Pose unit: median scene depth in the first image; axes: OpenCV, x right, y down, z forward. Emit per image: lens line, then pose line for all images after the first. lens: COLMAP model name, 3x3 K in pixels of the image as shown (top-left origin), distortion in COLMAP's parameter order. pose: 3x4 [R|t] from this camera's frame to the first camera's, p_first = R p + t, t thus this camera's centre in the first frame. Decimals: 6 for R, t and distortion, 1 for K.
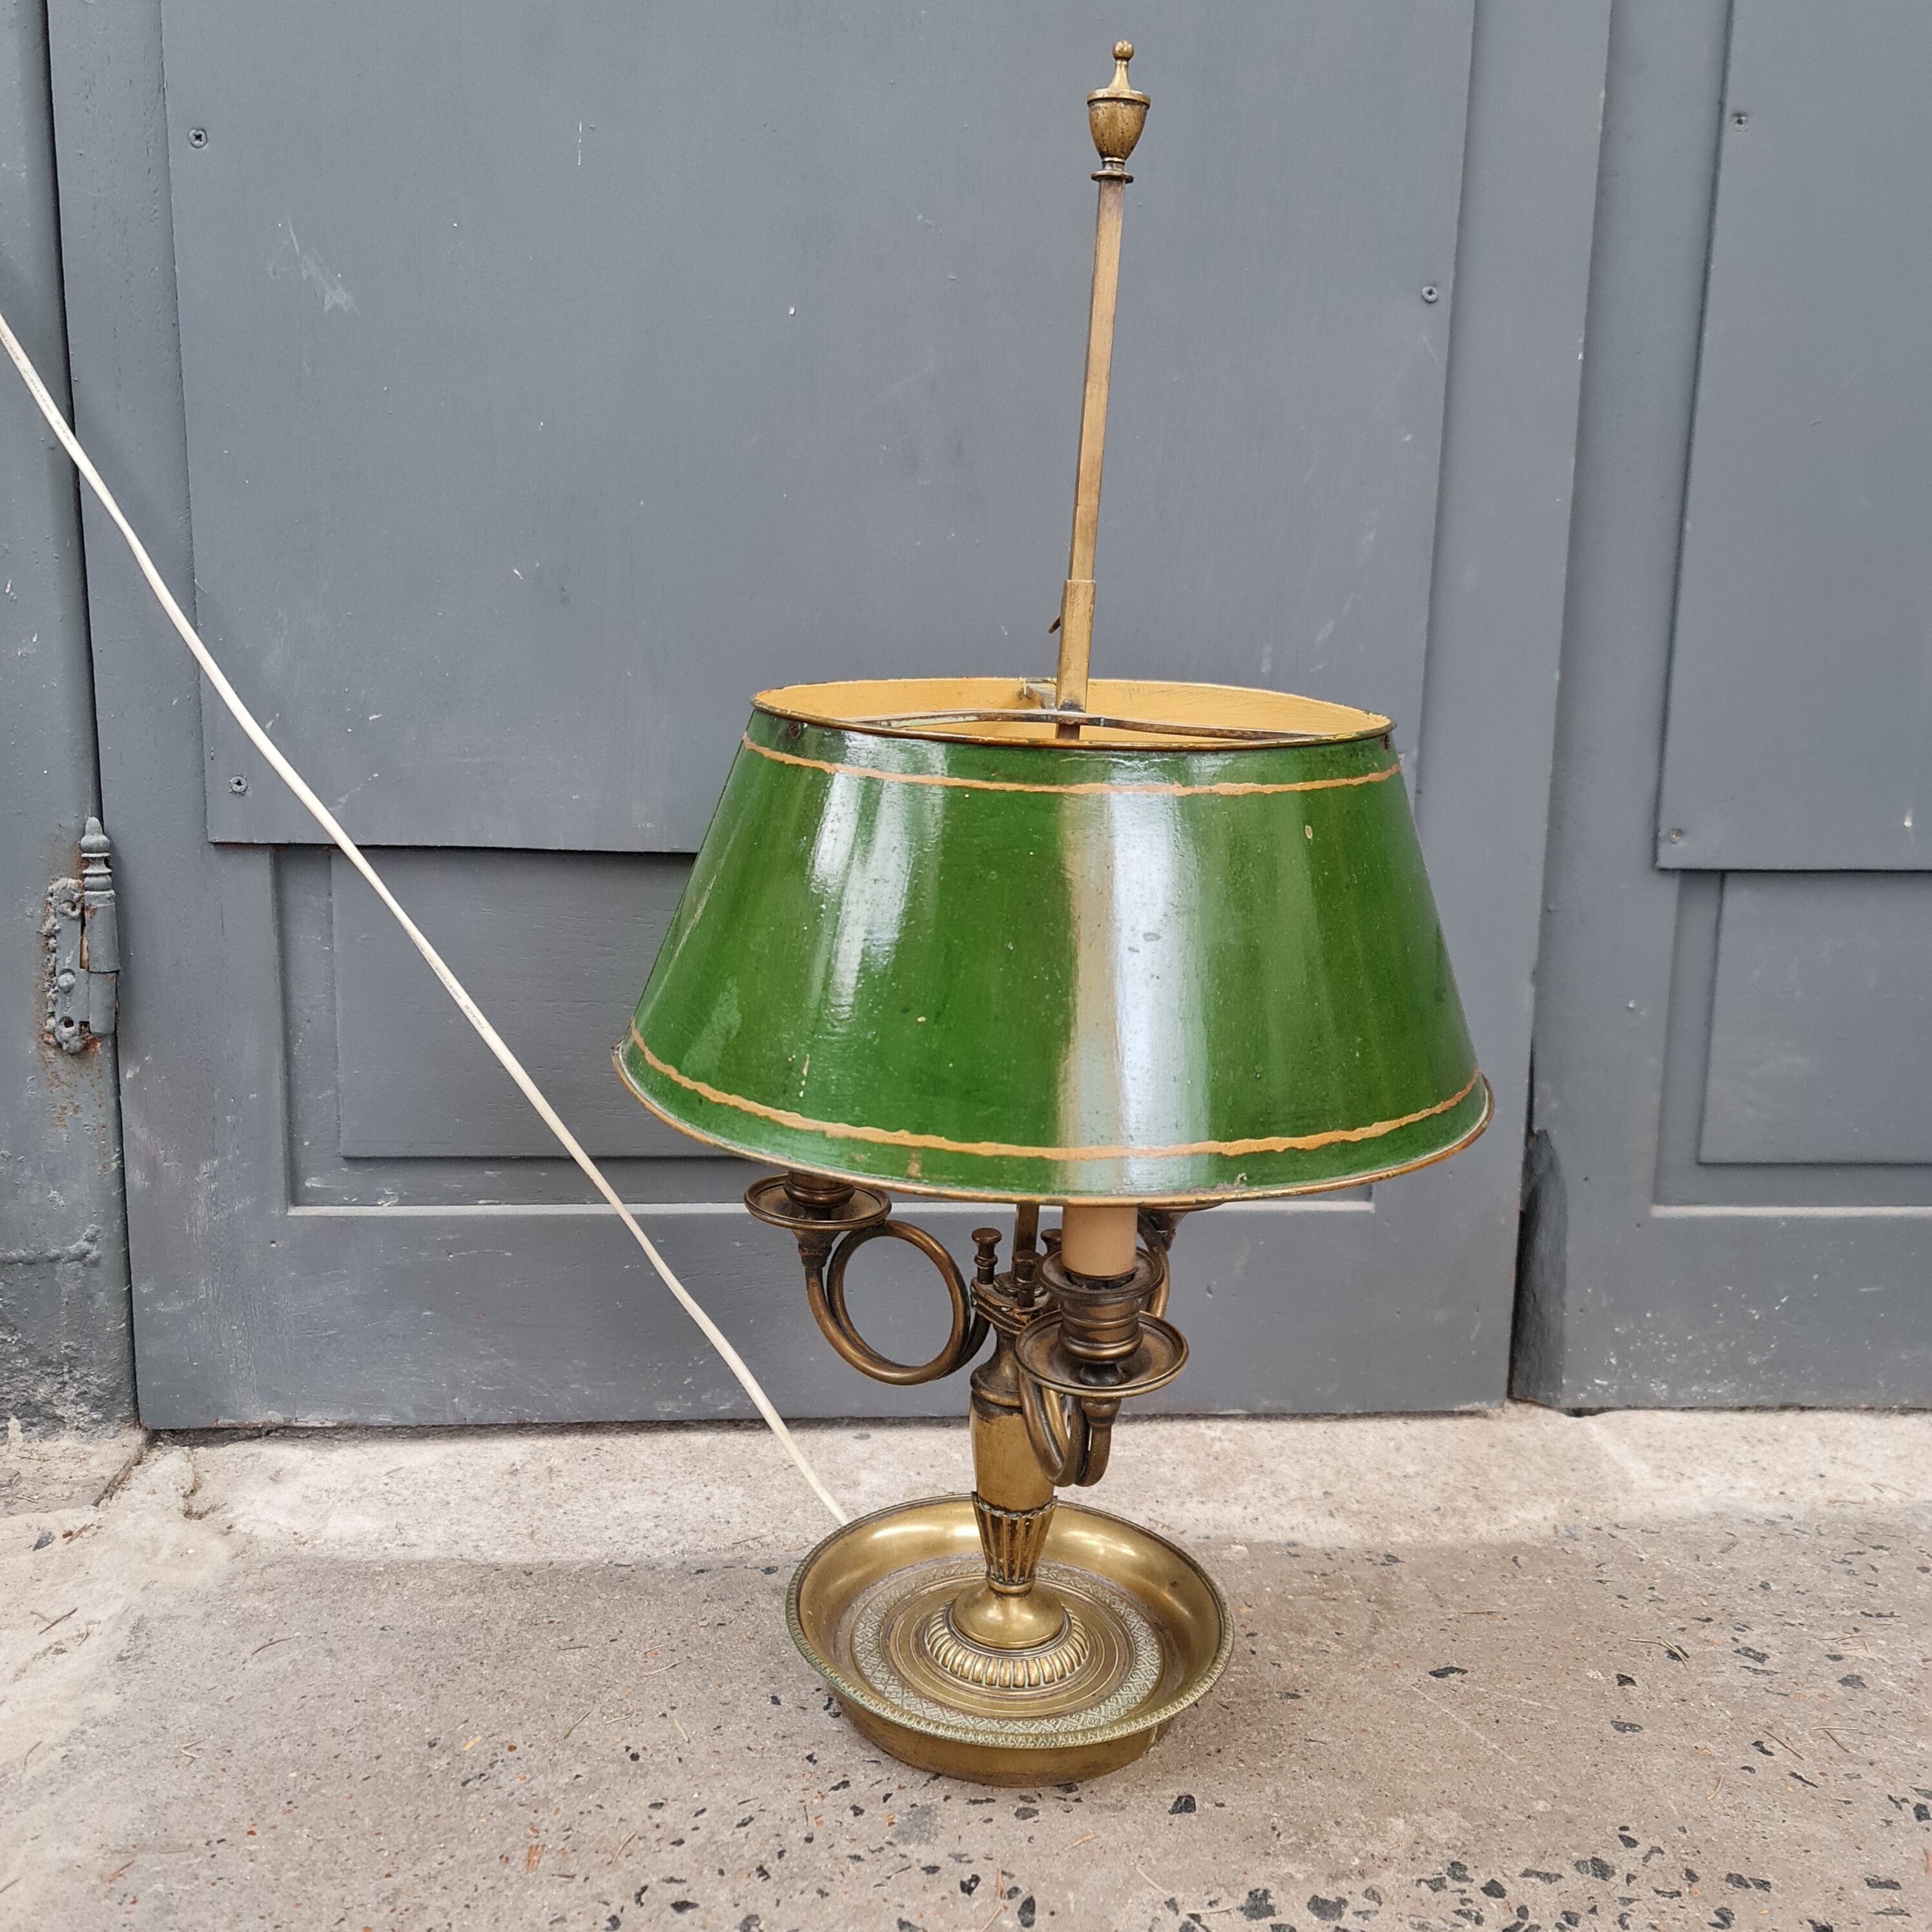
lens RADIAL K [[1995.7, 0, 942.2], [0, 1995.7, 976.8], [0, 0, 1]] dist [0.035132, 0.073464]
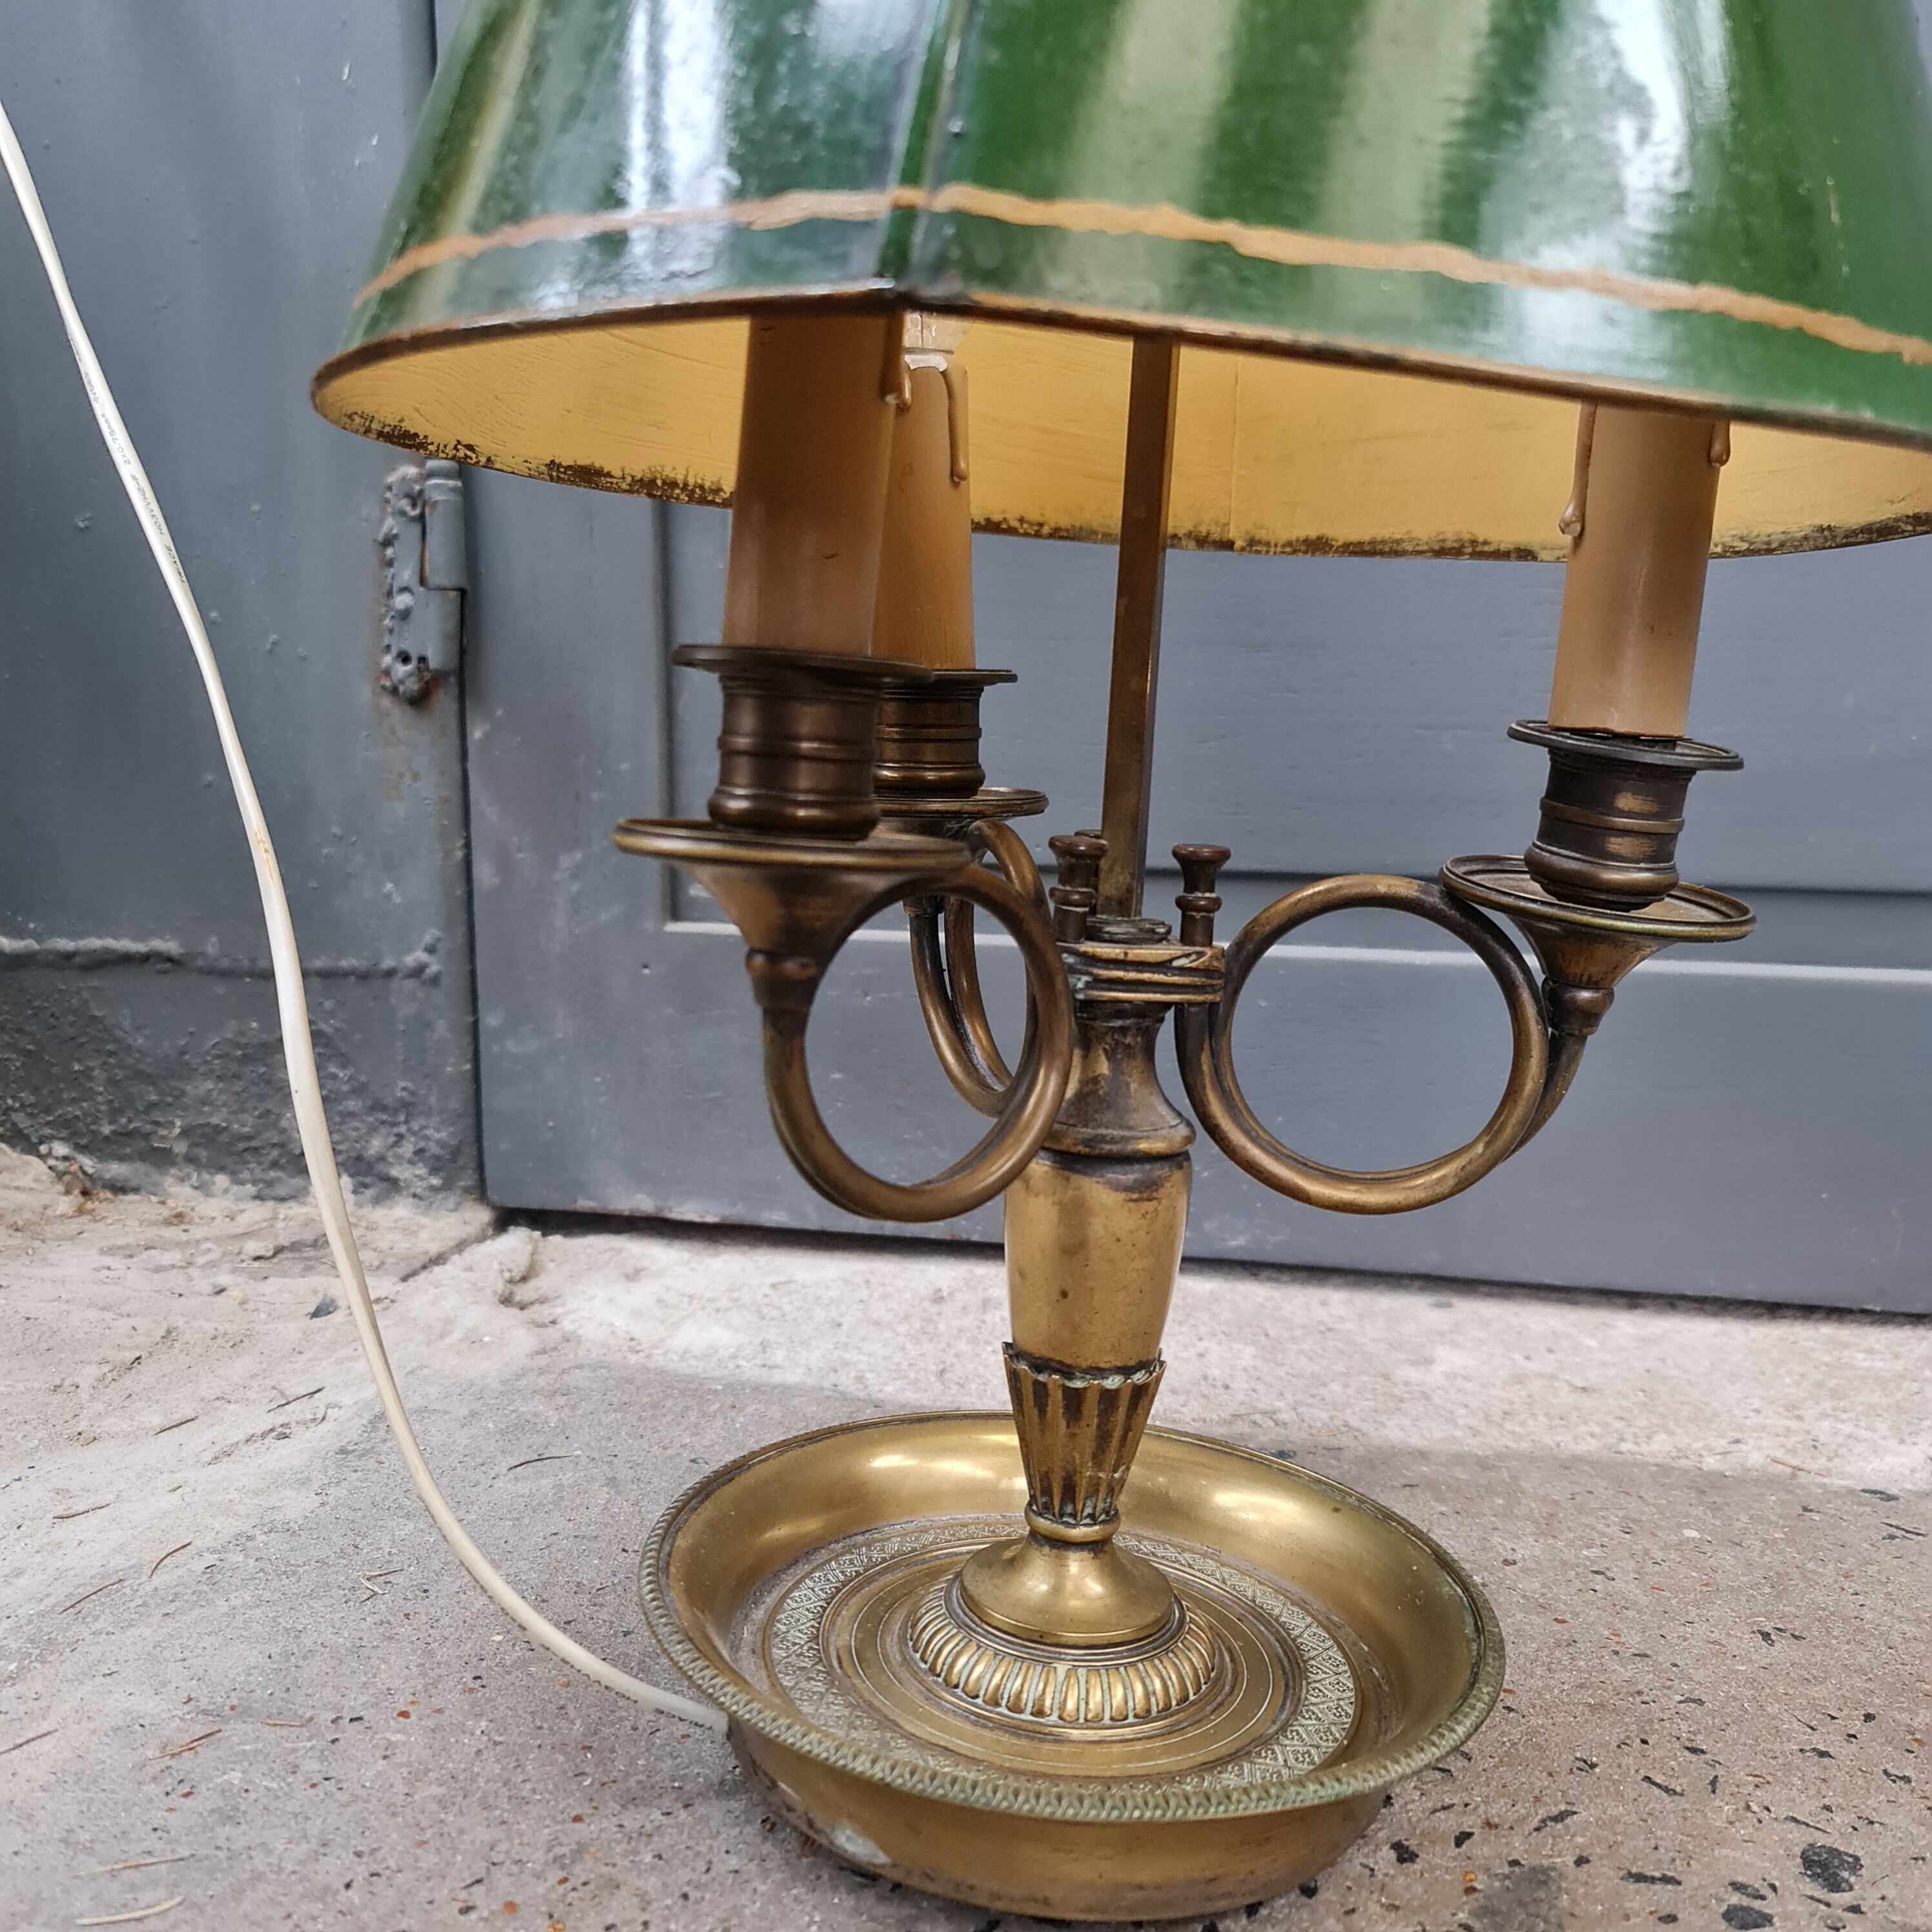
lens RADIAL K [[1989.7, 0, 966.0], [0, 1989.7, 966.0], [0, 0, 1]] dist [-0.020015, 0.208621]
pose [[0.957825, 0.034164, -0.285314, -0.006750], [-0.039107, 0.999167, -0.011644, 0.142655], [0.284679, 0.022311, 0.958363, 0.337485]]
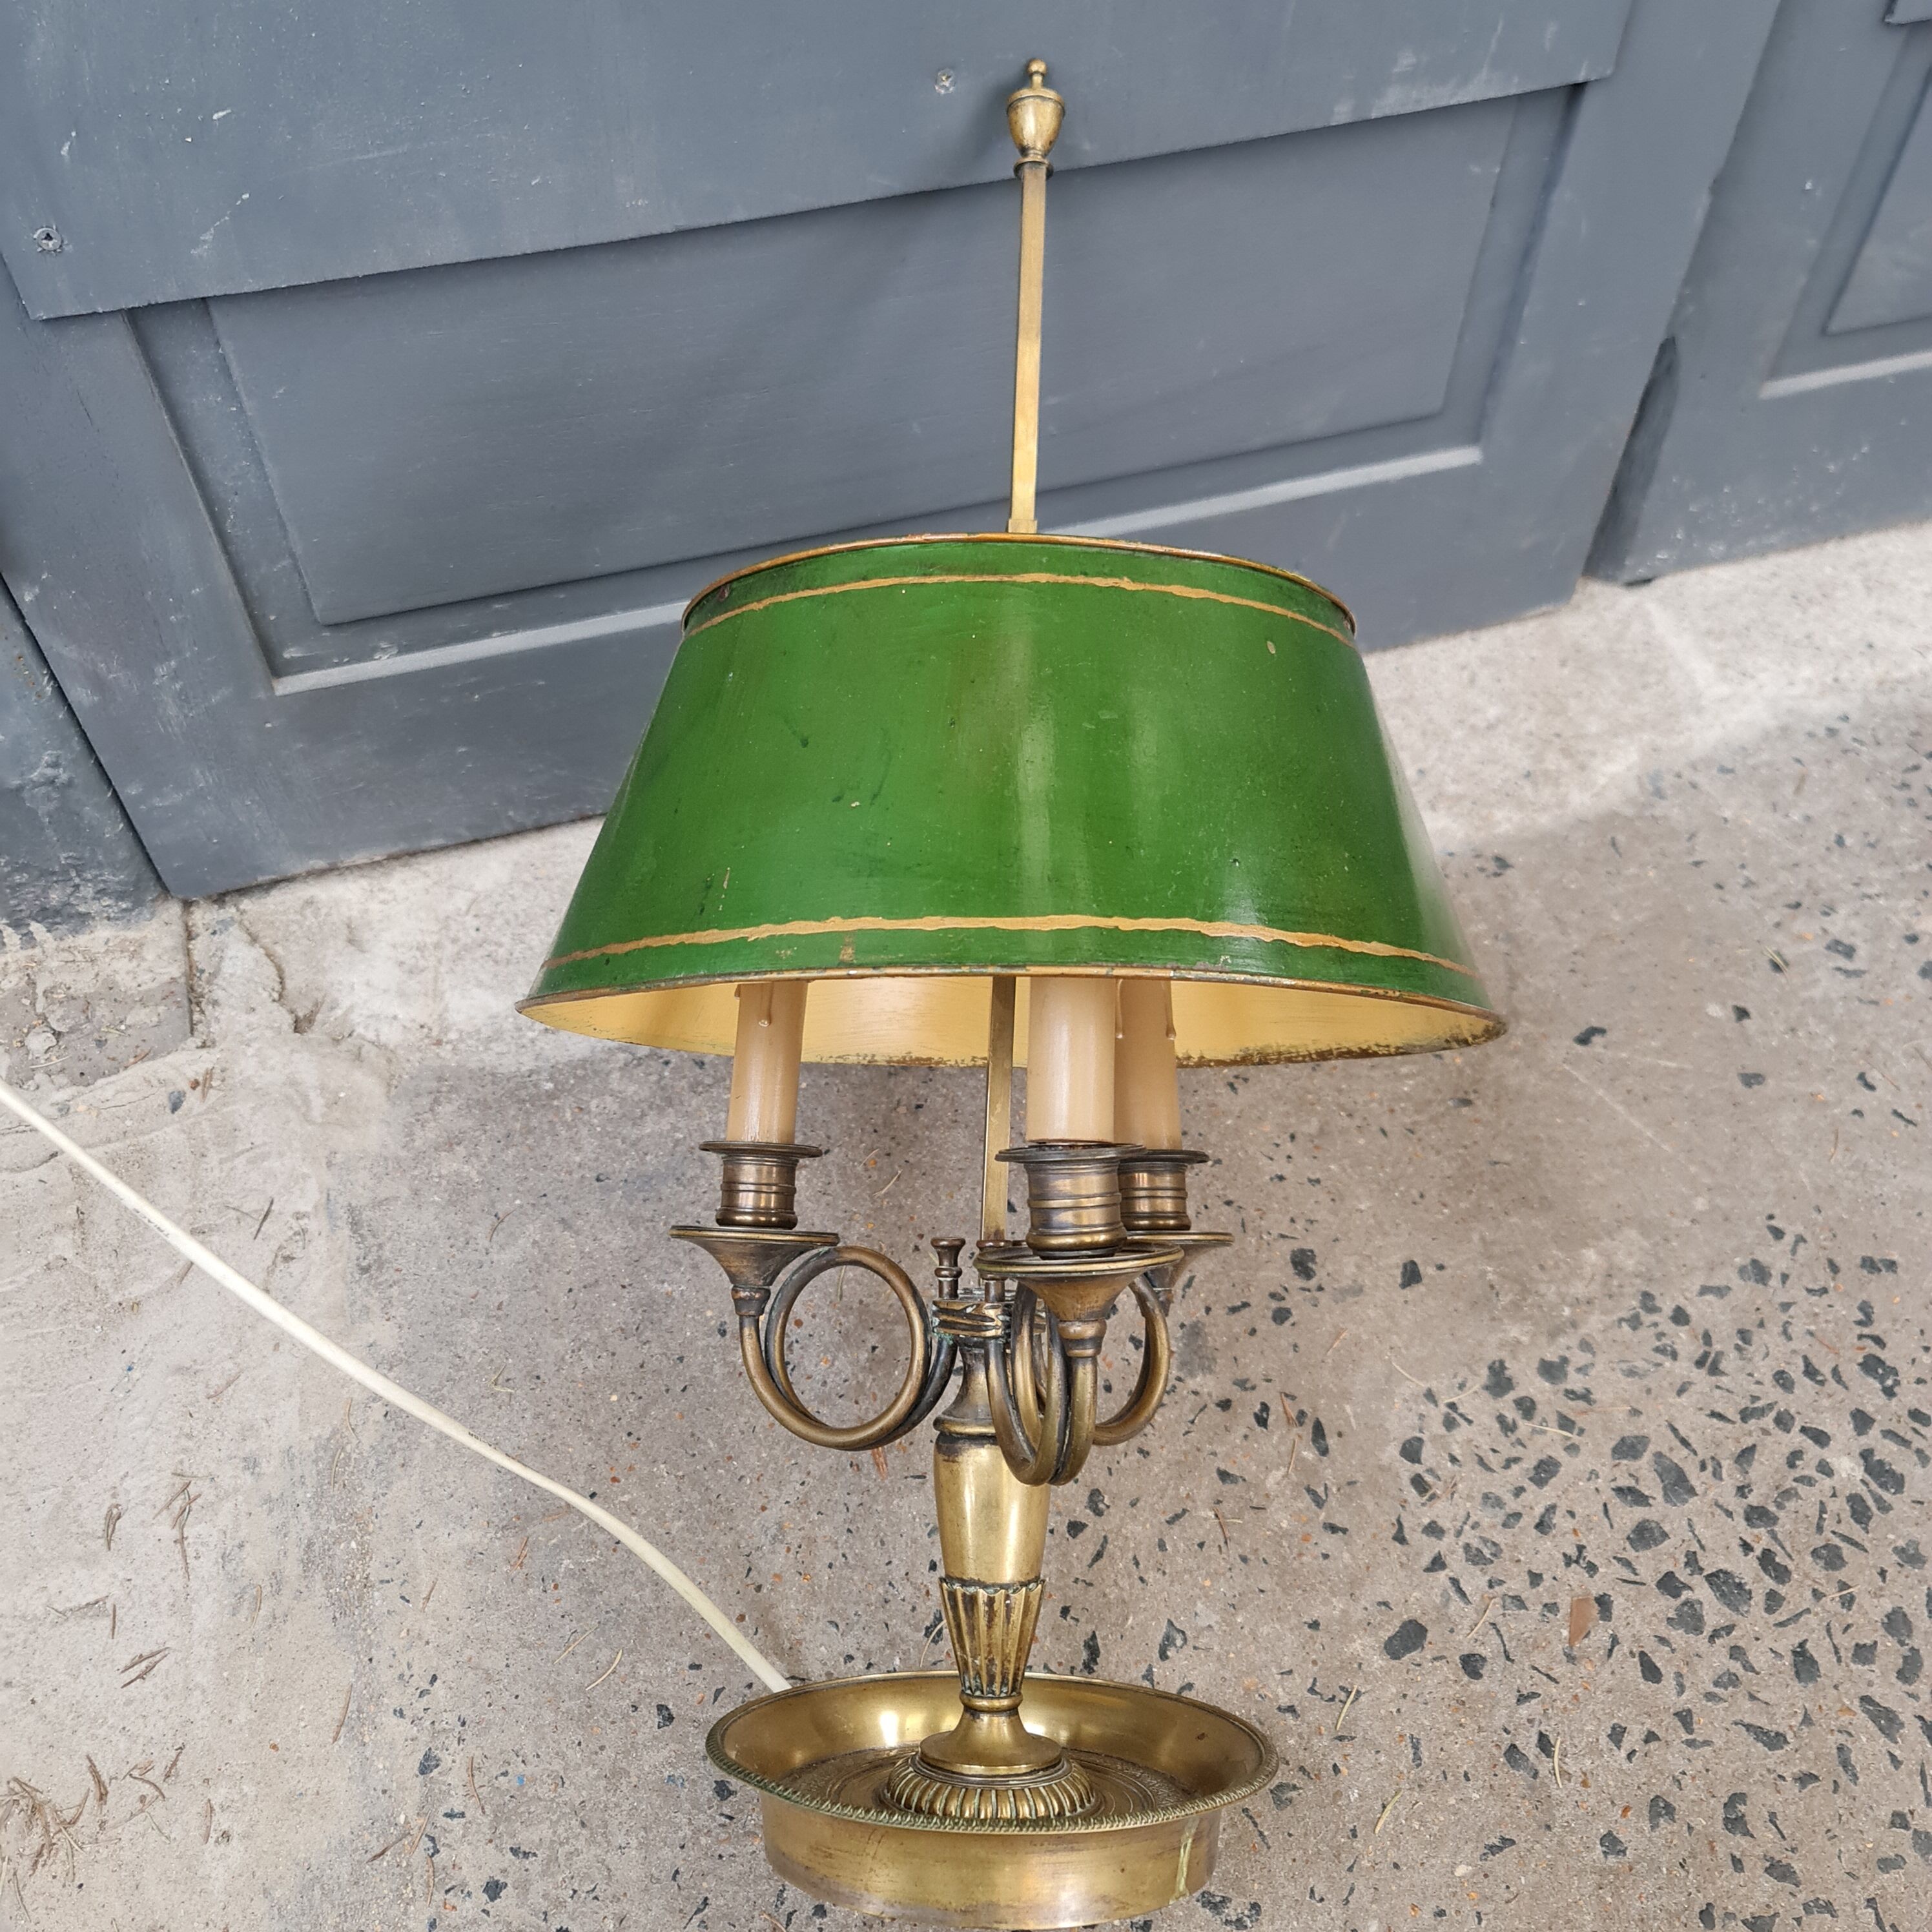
lens RADIAL K [[1968.0, 0, 951.3], [0, 1968.0, 993.6], [0, 0, 1]] dist [0.028707, 0.073647]
pose [[0.976845, -0.181112, 0.113900, -0.174875], [0.052302, 0.718359, 0.693704, -0.369294], [-0.207459, -0.671684, 0.711197, 0.279375]]
